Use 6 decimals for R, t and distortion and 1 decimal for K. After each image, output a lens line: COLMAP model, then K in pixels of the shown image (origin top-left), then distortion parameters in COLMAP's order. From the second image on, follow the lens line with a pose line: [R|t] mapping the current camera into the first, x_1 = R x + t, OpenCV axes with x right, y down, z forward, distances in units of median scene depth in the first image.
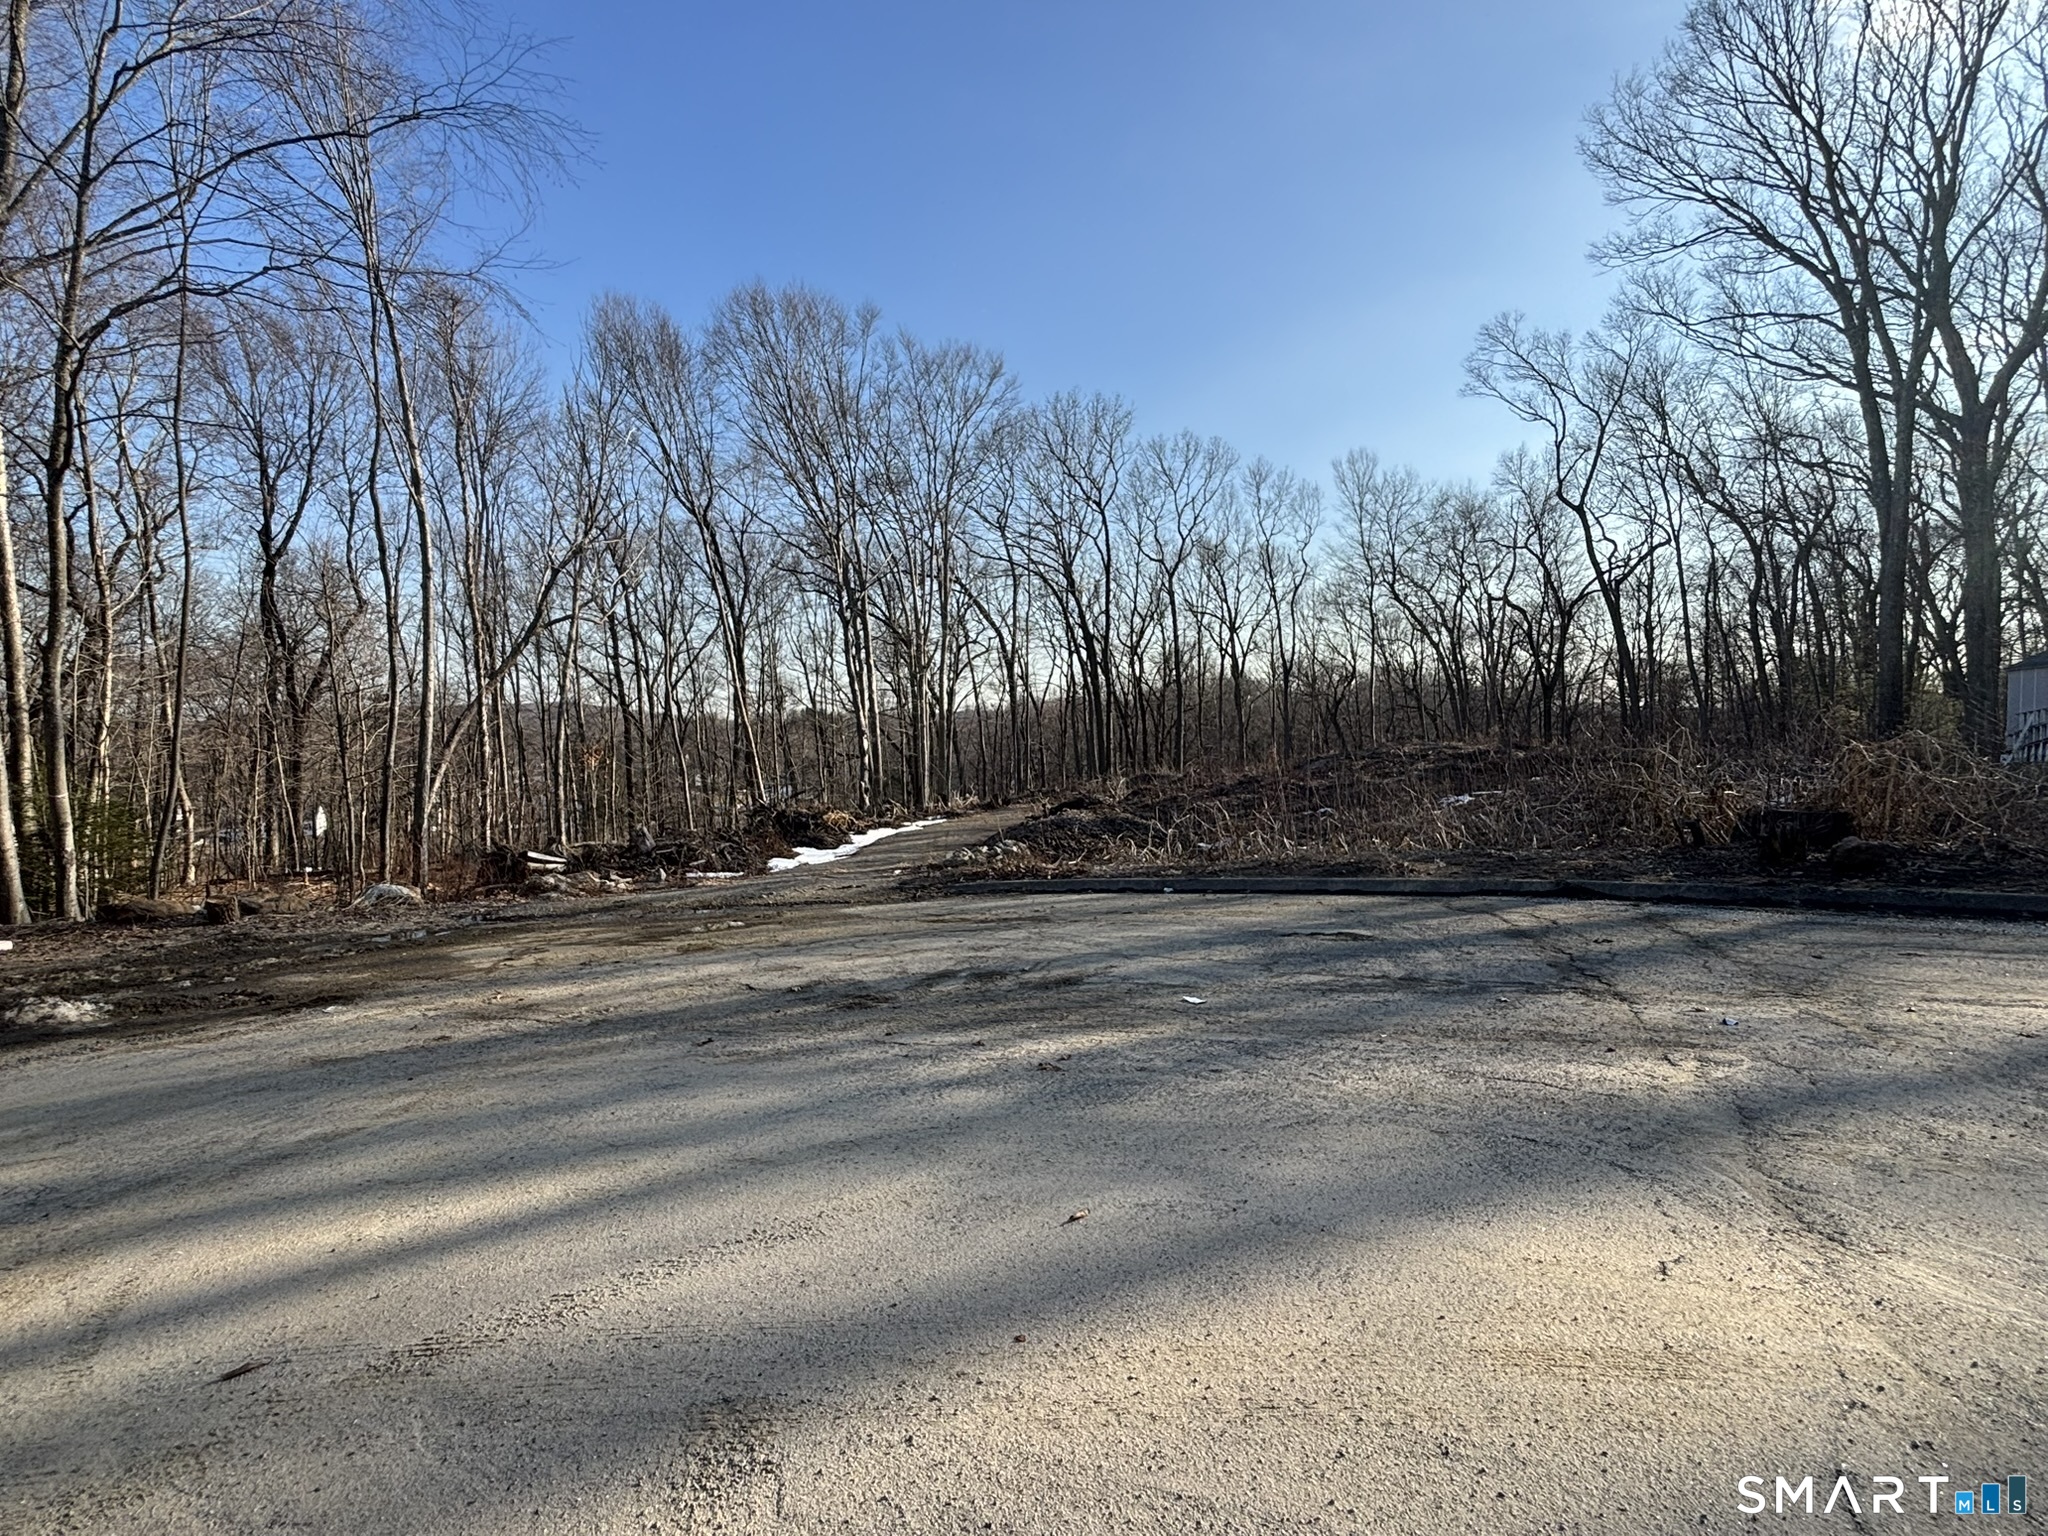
lens RADIAL K [[1059.7, 0, 1018.3], [0, 1059.7, 775.0], [0, 0, 1]] dist [0.000633, -0.001675]
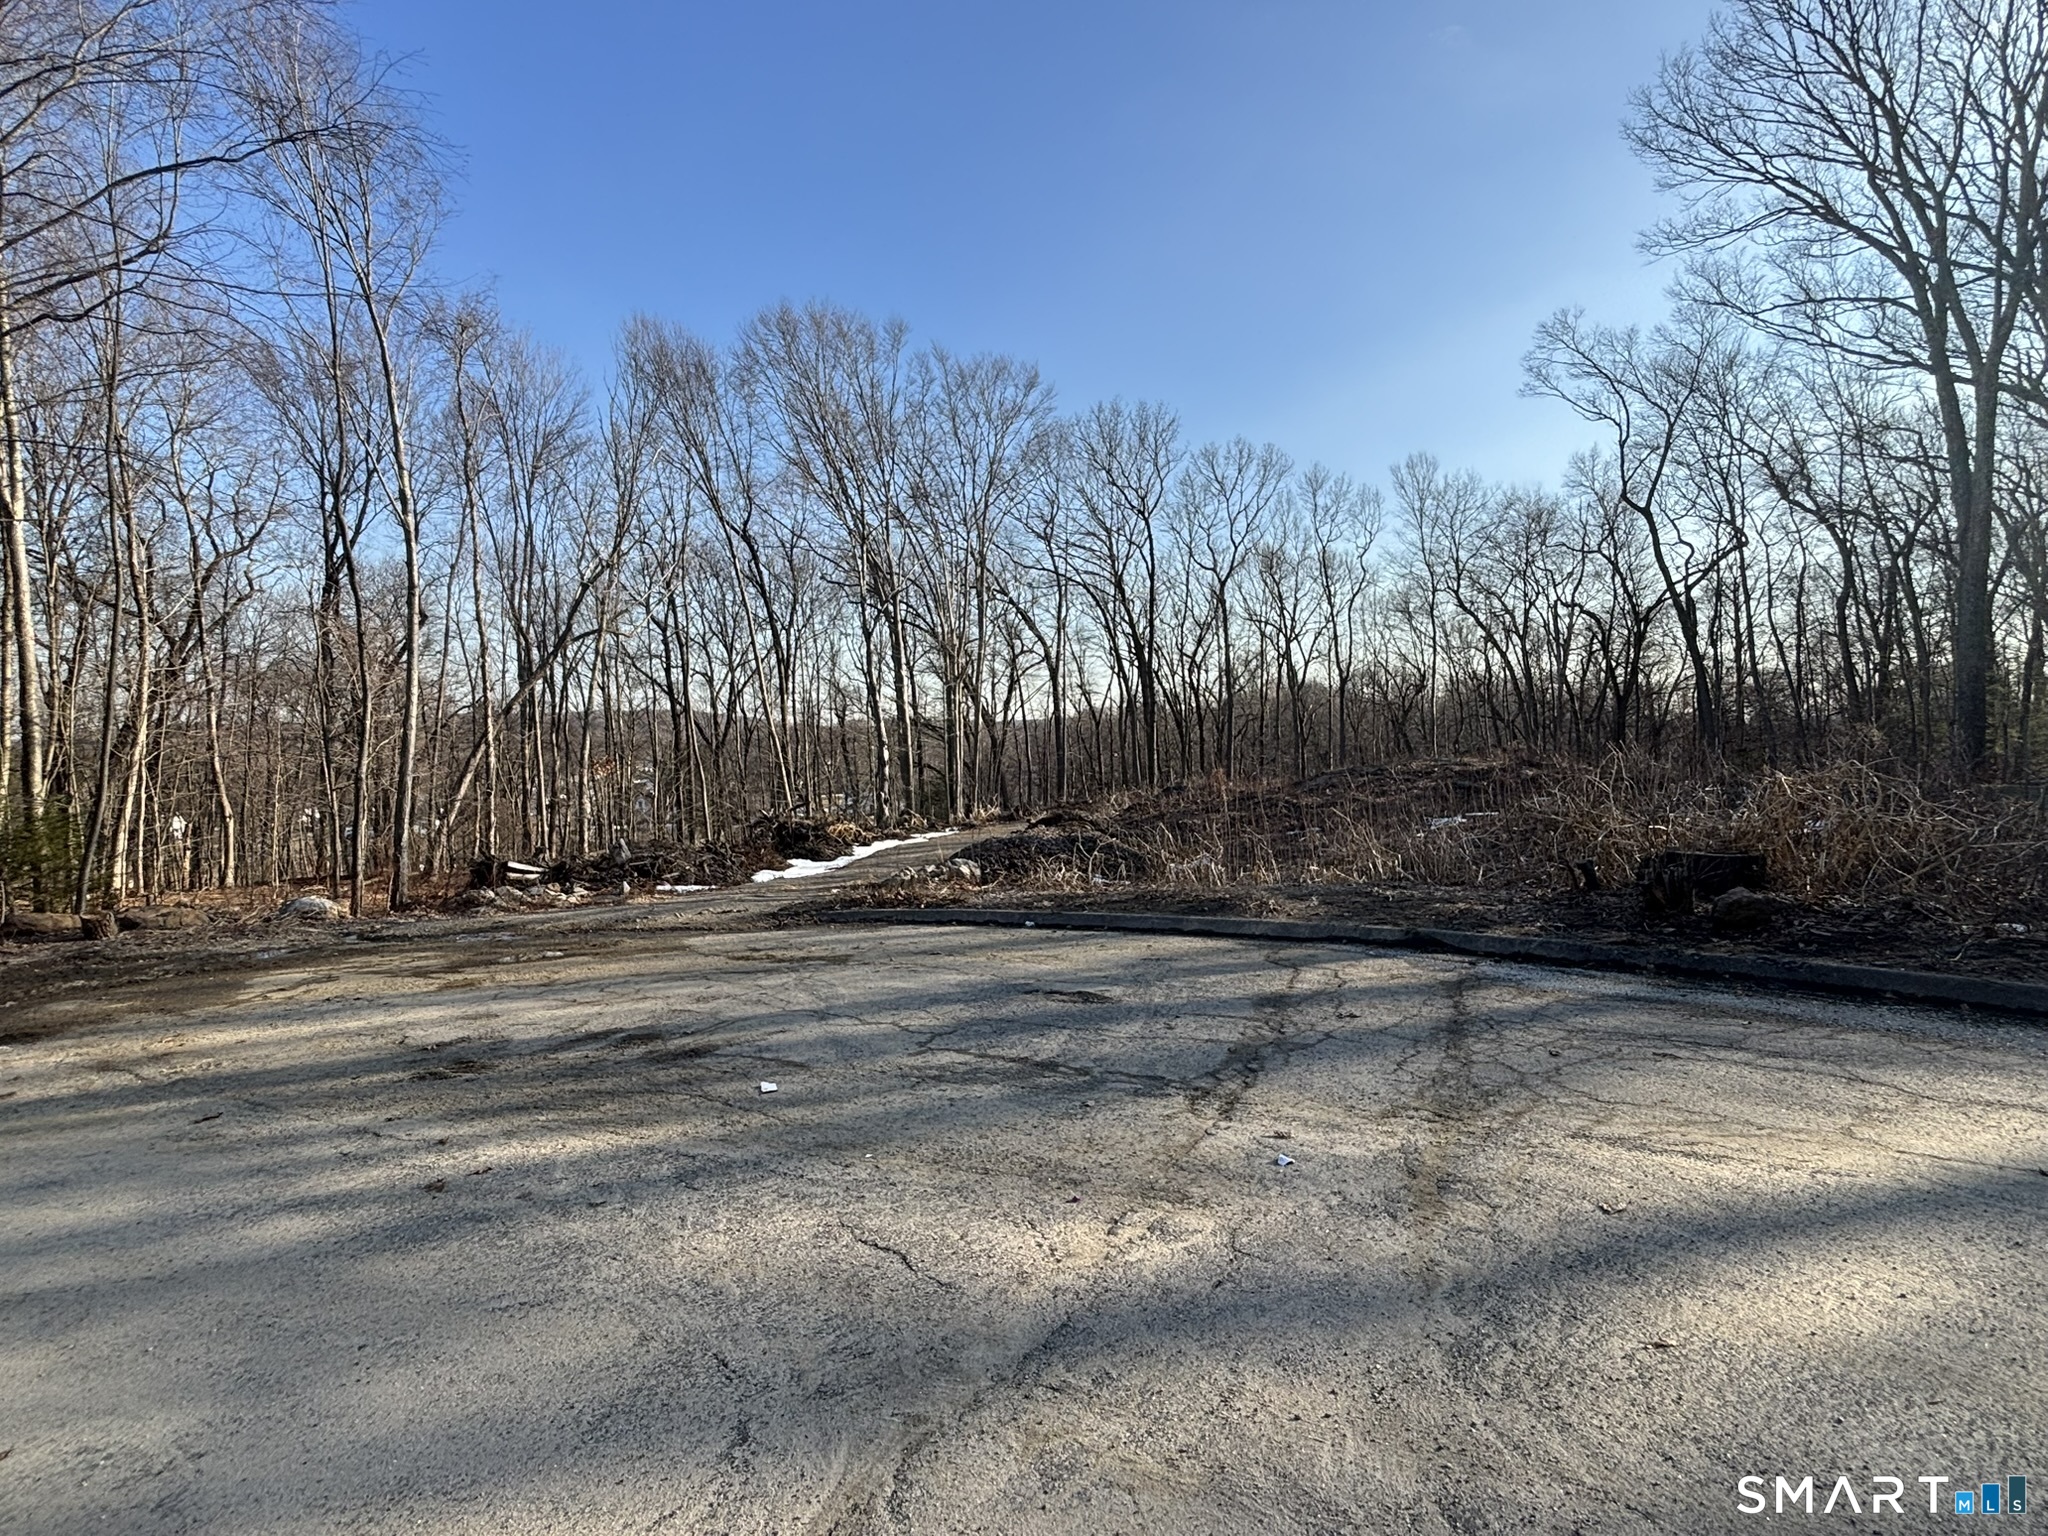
lens RADIAL K [[1042.0, 0, 1021.9], [0, 1042.0, 764.0], [0, 0, 1]] dist [-0.001064, 0.001286]
pose [[0.996026, 0.006172, -0.088853, 0.082894], [-0.007552, 0.999856, -0.015212, -0.007111], [0.088746, 0.015823, 0.995929, 0.031841]]
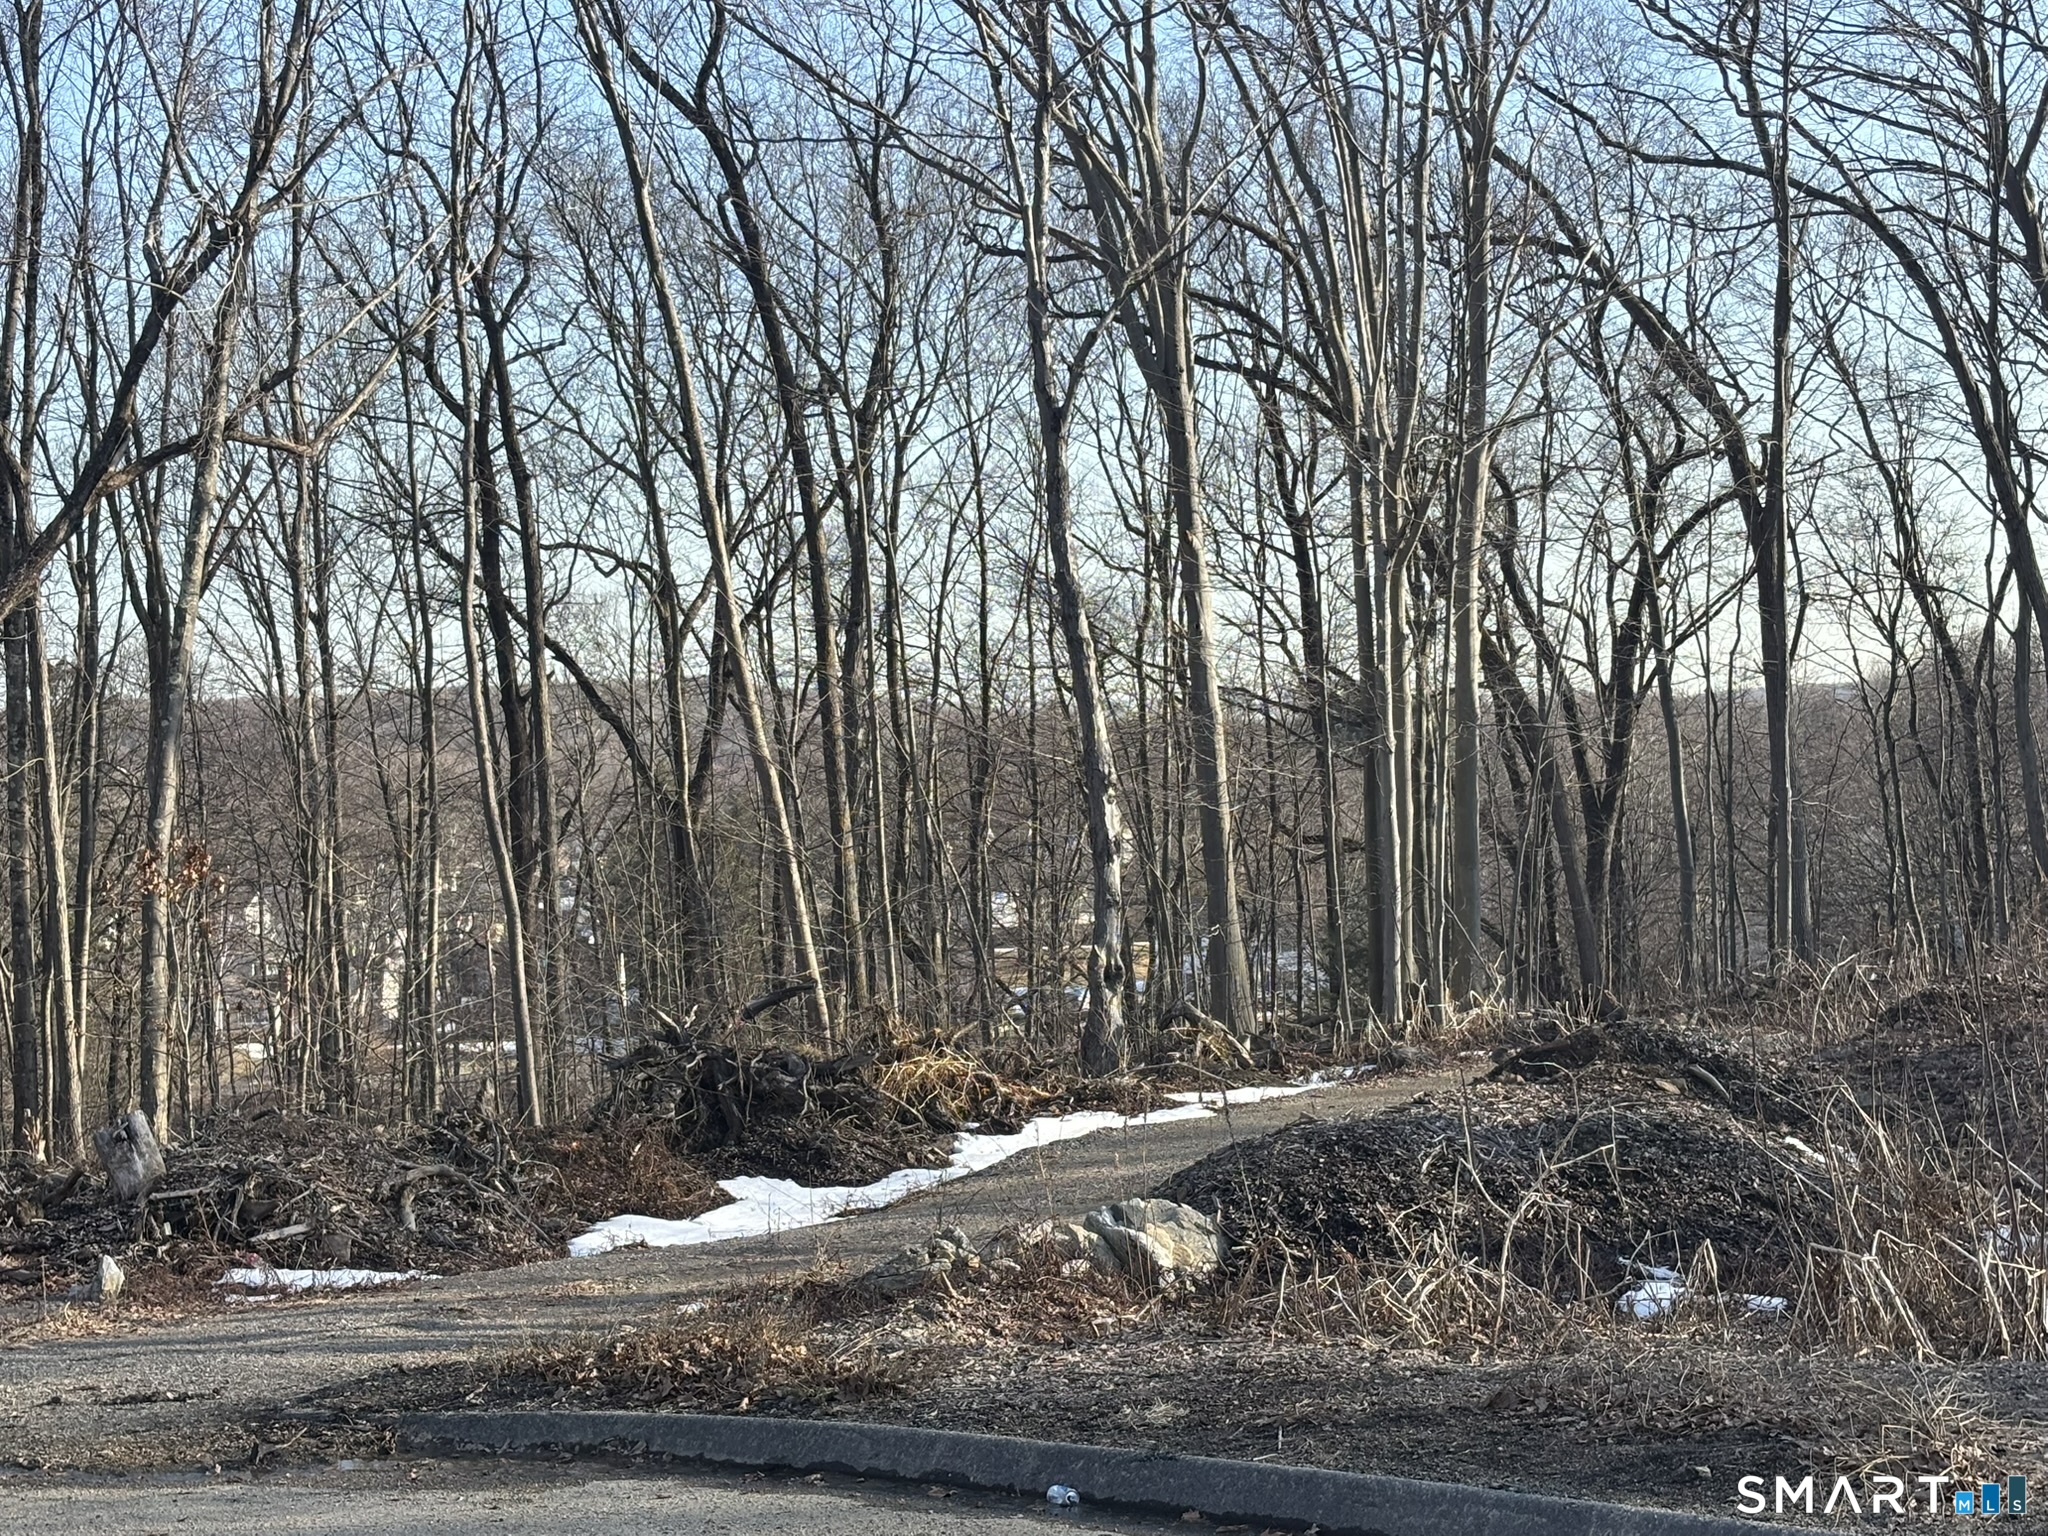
lens RADIAL K [[3385.1, 0, 1008.1], [0, 3385.1, 776.6], [0, 0, 1]] dist [0.275308, -1.076124]
pose [[0.950363, -0.009544, -0.310996, 0.143715], [-0.000792, 0.999452, -0.033092, -0.011107], [0.311141, 0.031696, 0.949835, 0.095582]]
